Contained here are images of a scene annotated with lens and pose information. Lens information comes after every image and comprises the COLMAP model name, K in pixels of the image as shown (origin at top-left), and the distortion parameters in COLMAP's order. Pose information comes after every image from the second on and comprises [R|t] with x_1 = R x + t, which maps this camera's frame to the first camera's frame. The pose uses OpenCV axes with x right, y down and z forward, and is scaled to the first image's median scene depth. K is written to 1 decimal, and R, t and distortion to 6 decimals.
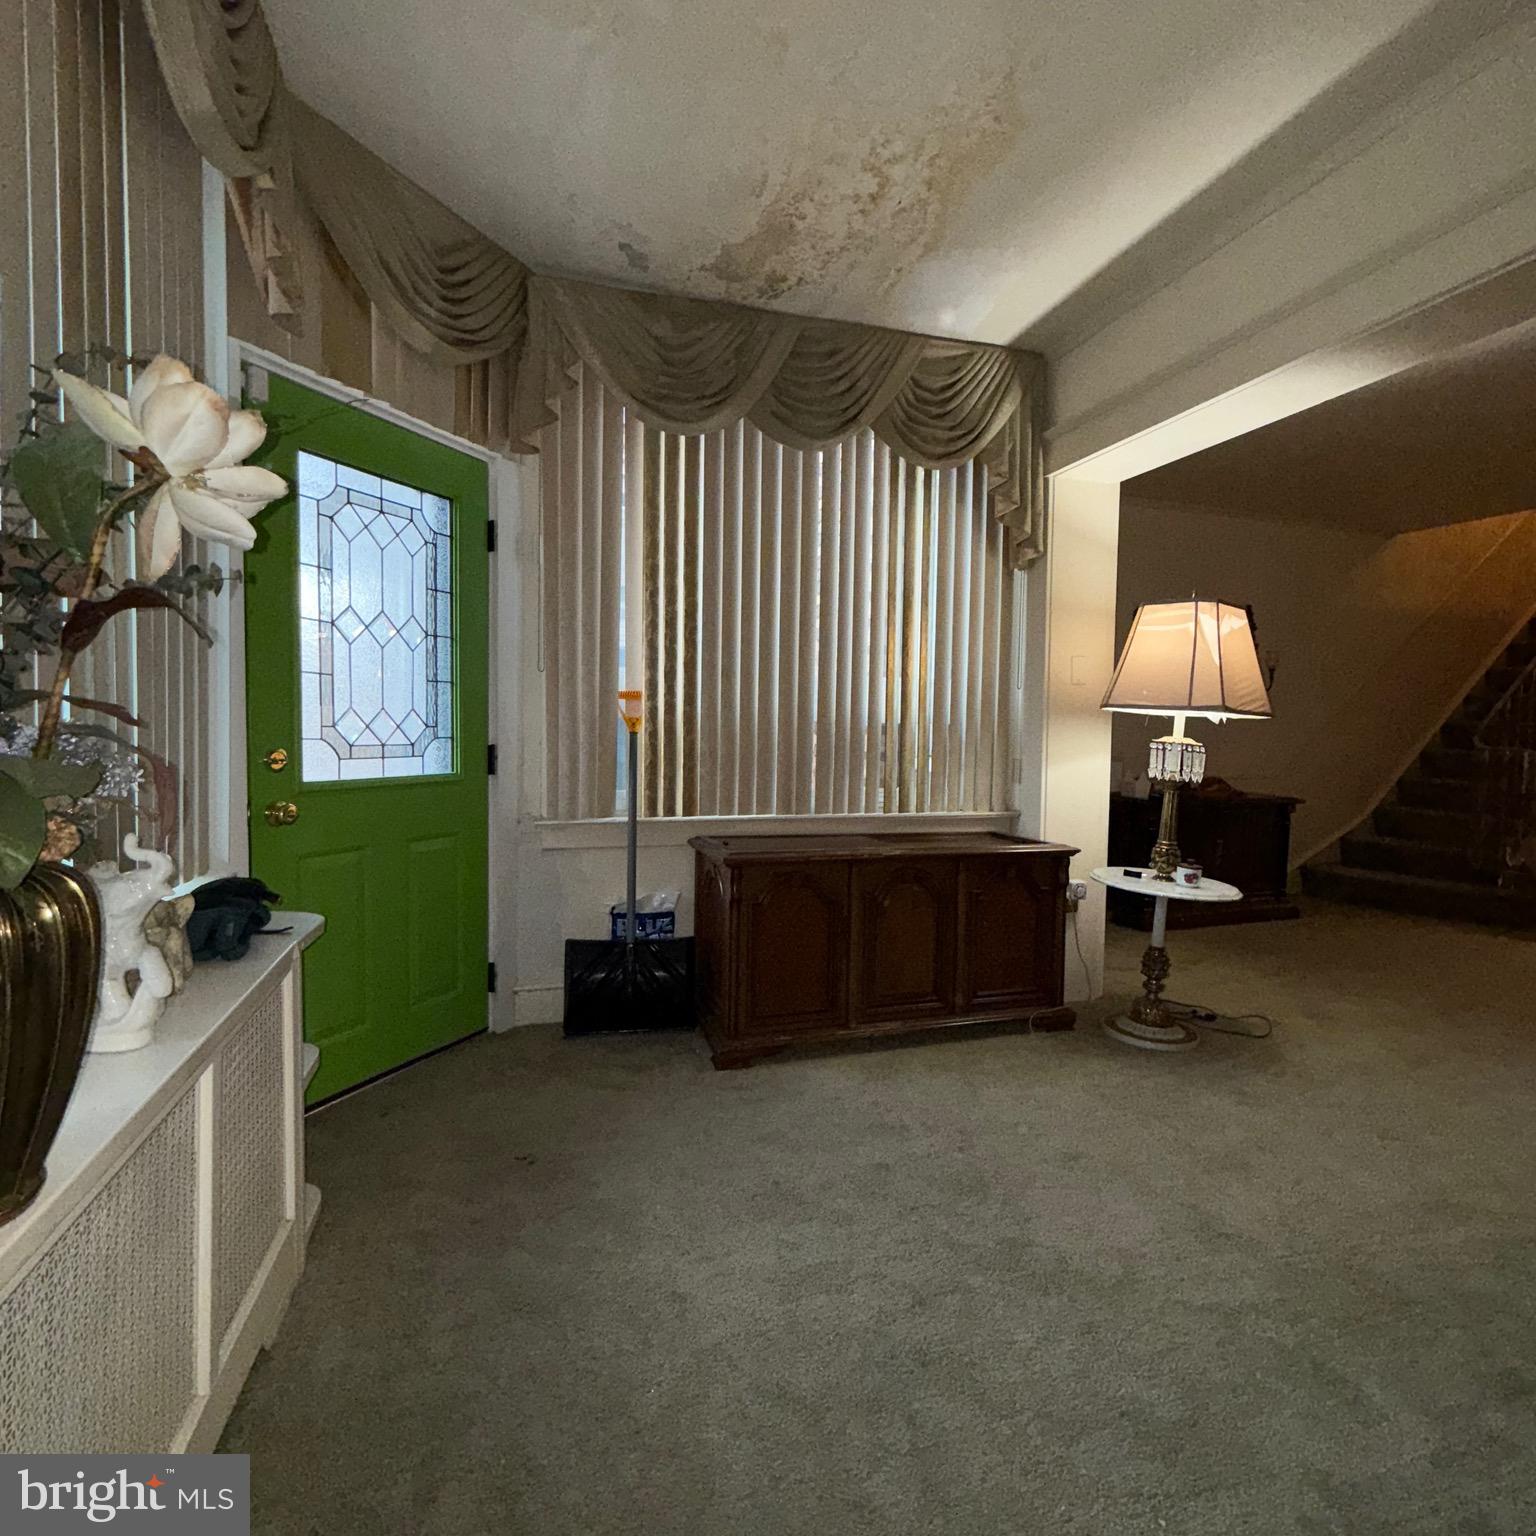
lens RADIAL K [[815.0, 0, 769.0], [0, 815.0, 764.1], [0, 0, 1]] dist [-0.001877, 0.001598]
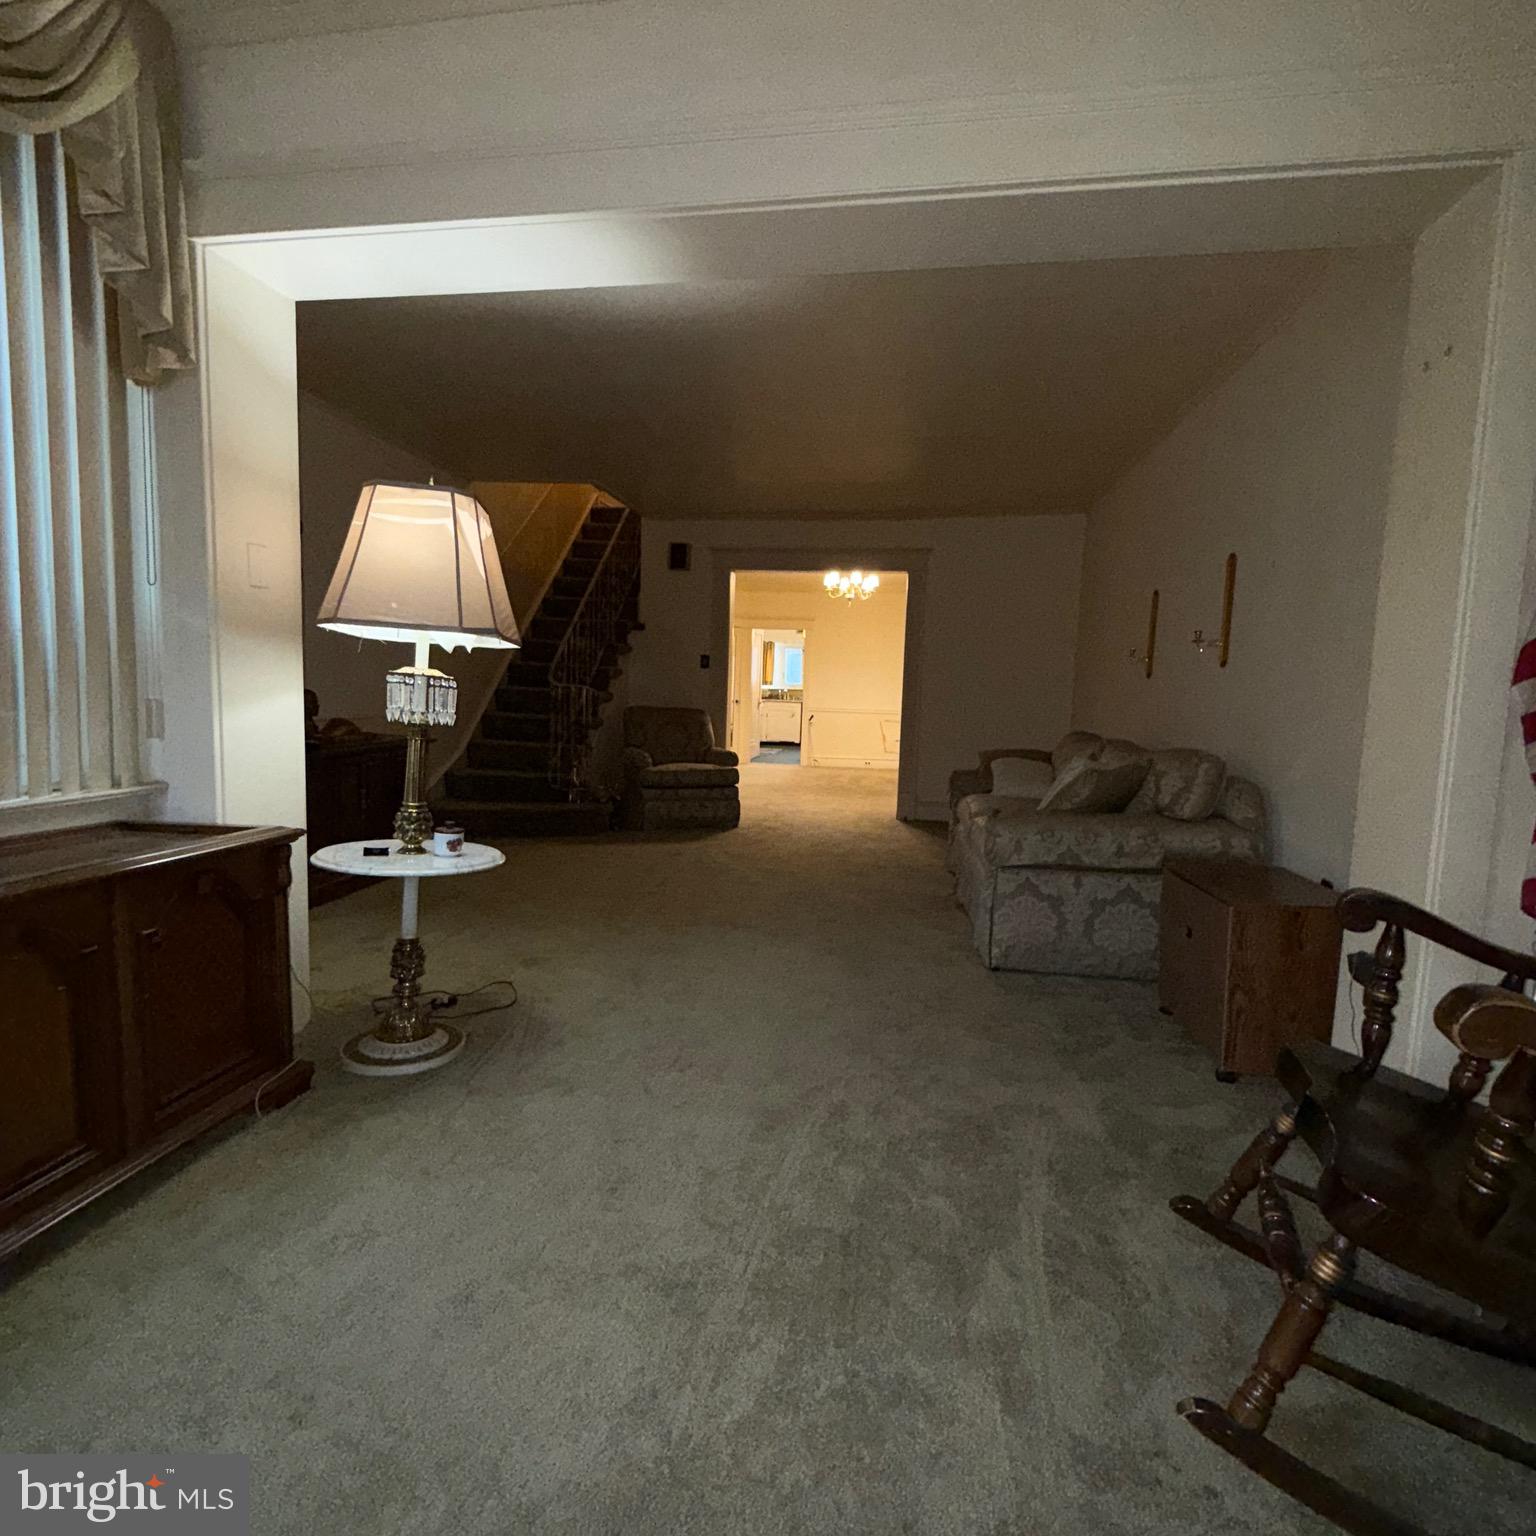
lens RADIAL K [[815.7, 0, 769.0], [0, 815.7, 764.6], [0, 0, 1]] dist [0.000019, -0.000965]
pose [[0.446691, -0.083089, 0.890822, -0.050926], [0.016690, 0.996279, 0.084556, -0.001574], [-0.894533, -0.022903, 0.446415, 0.354536]]
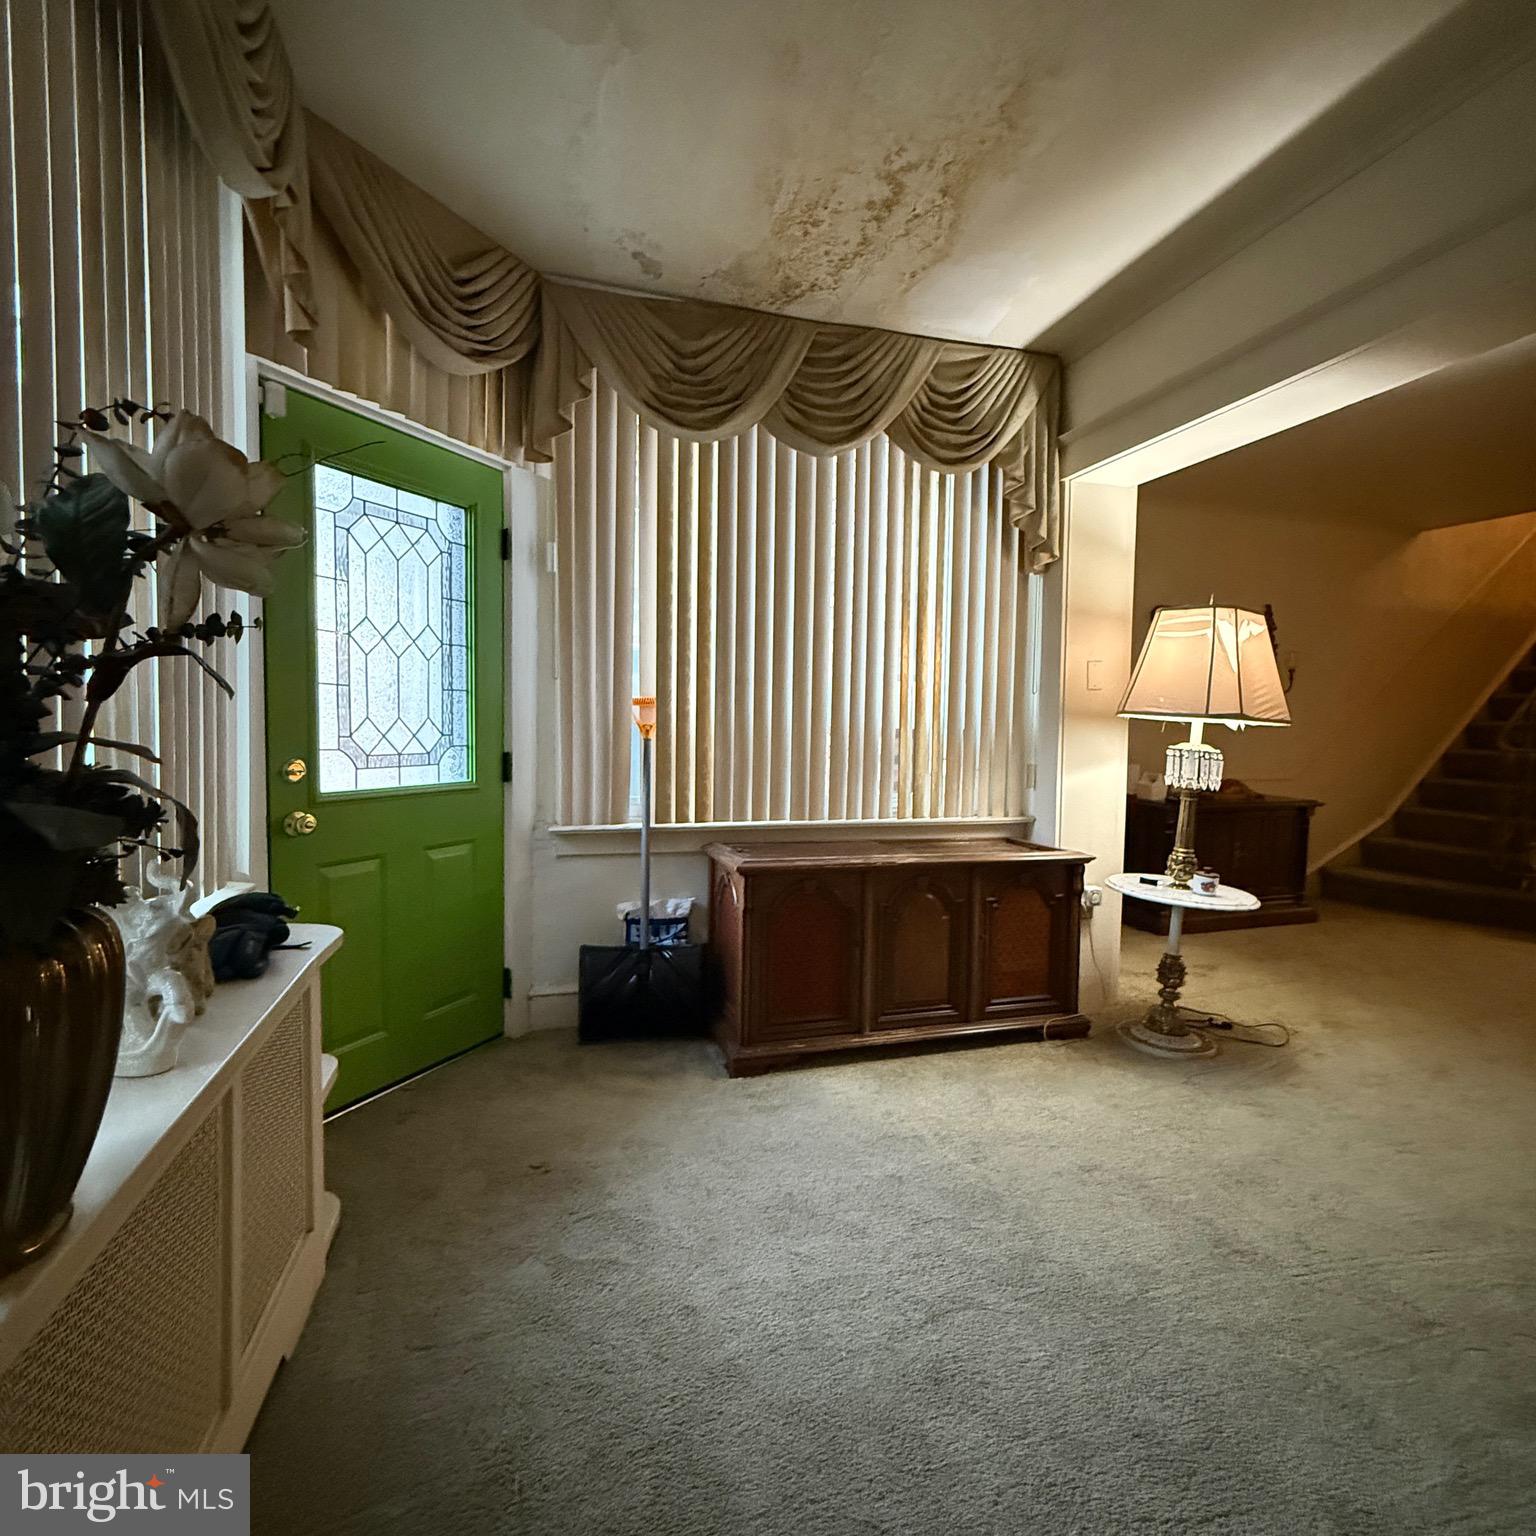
lens RADIAL K [[815.7, 0, 769.0], [0, 815.7, 764.6], [0, 0, 1]] dist [0.000019, -0.000965]
pose [[0.999860, 0.000378, -0.016733, 0.000312], [-0.000265, 0.999977, 0.006741, -0.014891], [0.016735, -0.006736, 0.999837, -0.000891]]
